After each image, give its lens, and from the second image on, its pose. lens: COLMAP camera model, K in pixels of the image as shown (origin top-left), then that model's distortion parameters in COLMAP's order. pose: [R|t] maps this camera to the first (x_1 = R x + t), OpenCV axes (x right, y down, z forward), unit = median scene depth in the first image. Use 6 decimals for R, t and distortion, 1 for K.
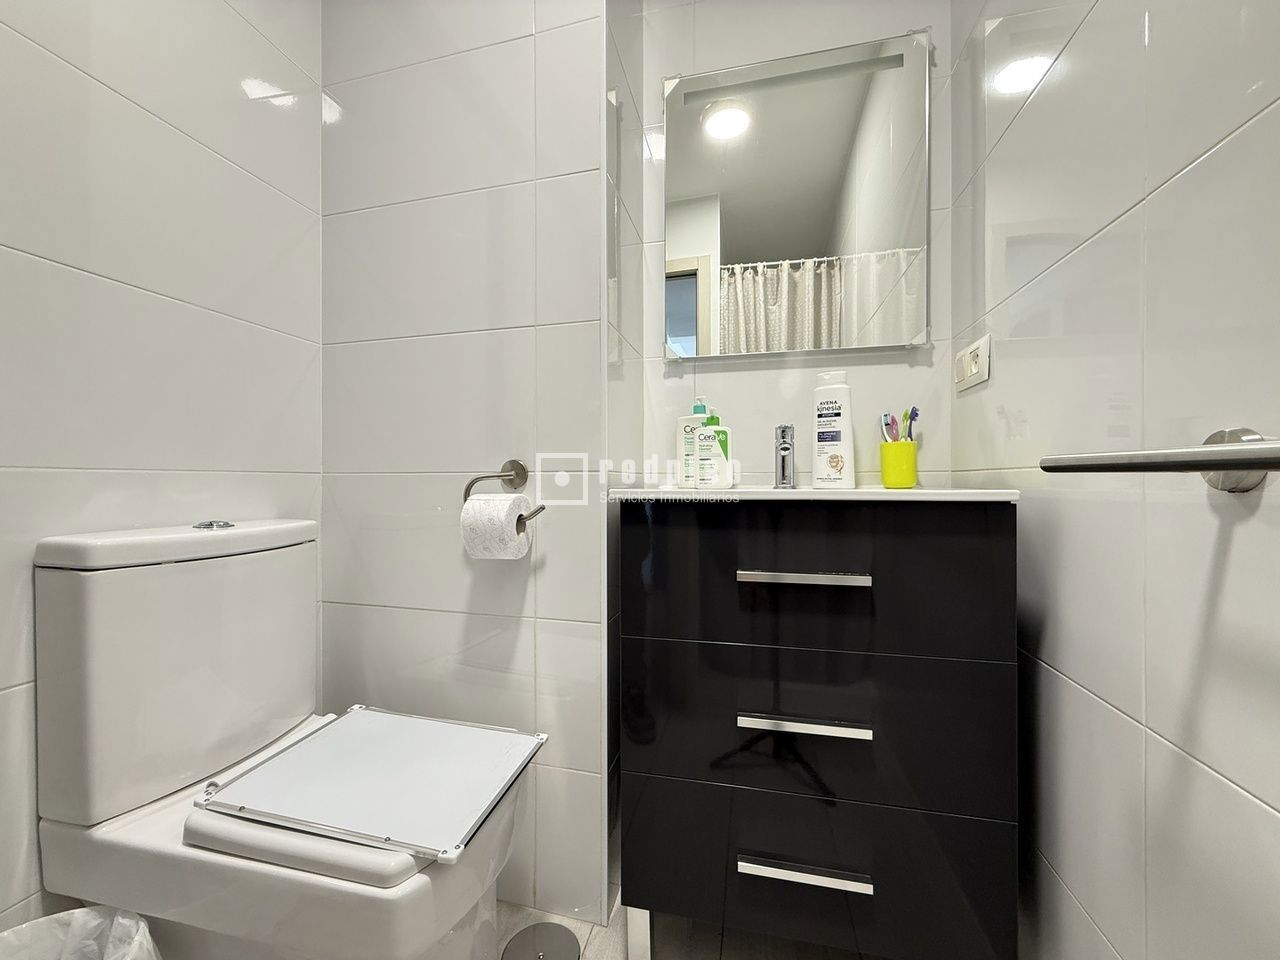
lens RADIAL K [[508.5, 0, 634.8], [0, 508.5, 482.0], [0, 0, 1]] dist [-0.001080, -0.000019]
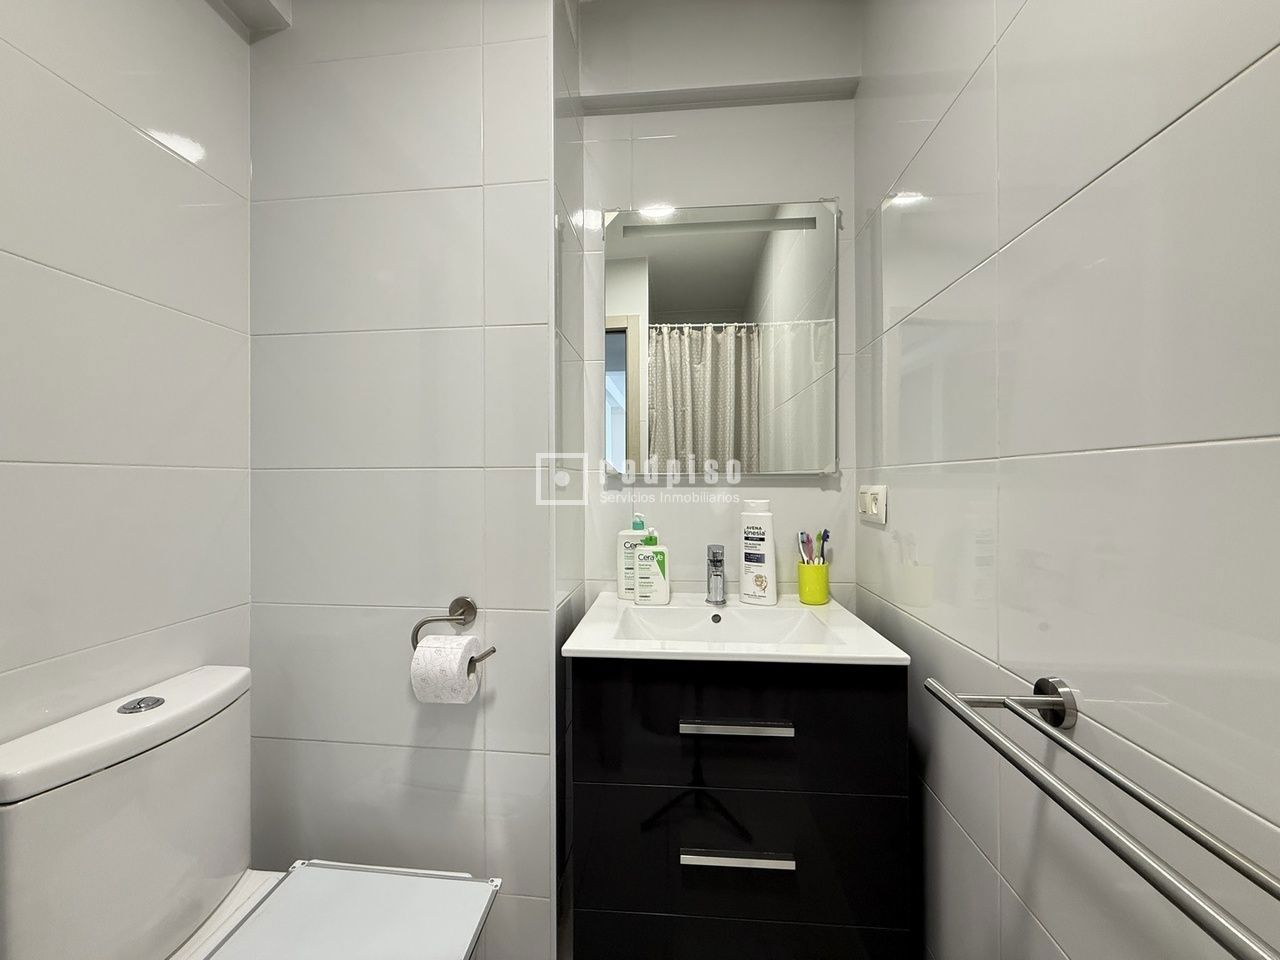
lens RADIAL K [[508.5, 0, 634.8], [0, 508.5, 482.0], [0, 0, 1]] dist [-0.001080, -0.000019]
pose [[0.988513, -0.001705, 0.151125, -0.042593], [0.002240, 0.999992, -0.003367, -0.236666], [-0.151118, 0.003667, 0.988509, -0.058000]]
